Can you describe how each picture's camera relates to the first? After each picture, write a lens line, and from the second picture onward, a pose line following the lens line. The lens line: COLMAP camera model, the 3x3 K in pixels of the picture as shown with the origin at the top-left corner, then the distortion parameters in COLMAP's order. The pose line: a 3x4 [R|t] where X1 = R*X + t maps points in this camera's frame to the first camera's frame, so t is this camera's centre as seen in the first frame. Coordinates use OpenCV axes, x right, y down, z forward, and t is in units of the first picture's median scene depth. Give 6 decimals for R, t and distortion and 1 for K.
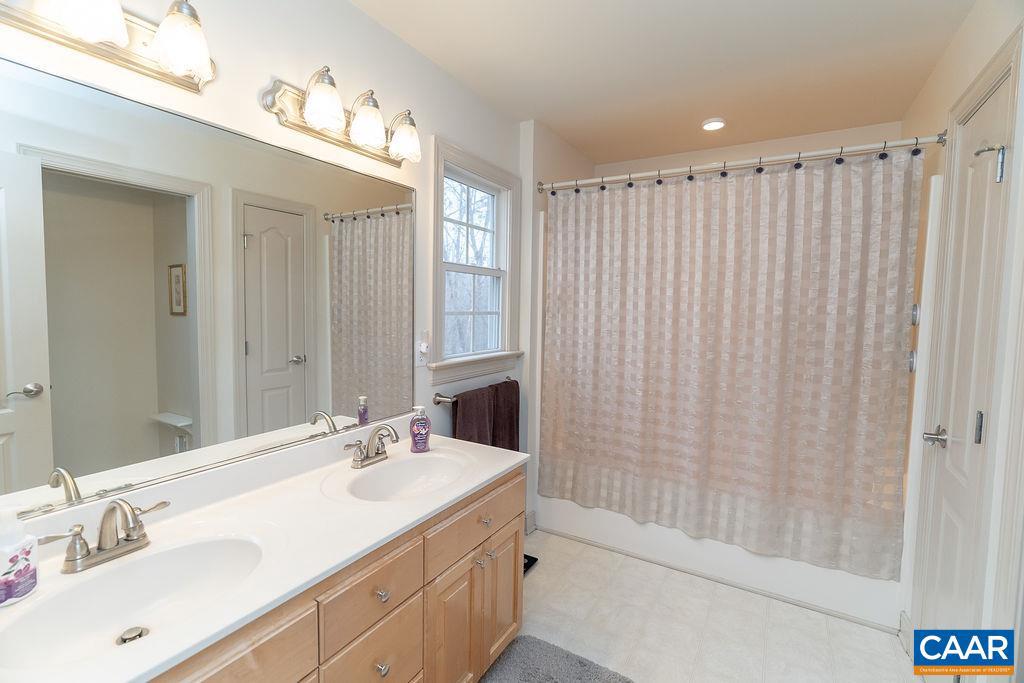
lens RADIAL K [[465.7, 0, 507.7], [0, 465.7, 335.3], [0, 0, 1]] dist [0.001048, -0.002386]
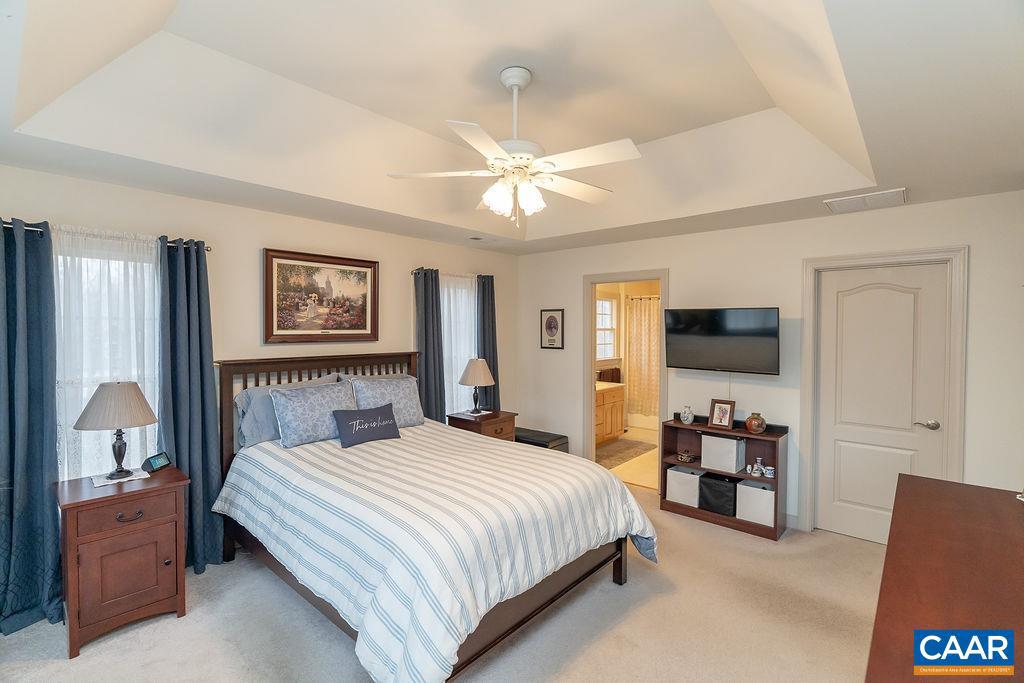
lens RADIAL K [[465.7, 0, 515.6], [0, 465.7, 343.3], [0, 0, 1]] dist [0.001048, -0.002386]
pose [[0.979530, -0.007456, -0.201158, -0.027602], [-0.003157, 0.998622, -0.052390, 0.099376], [0.201271, 0.051953, 0.978157, -1.881339]]
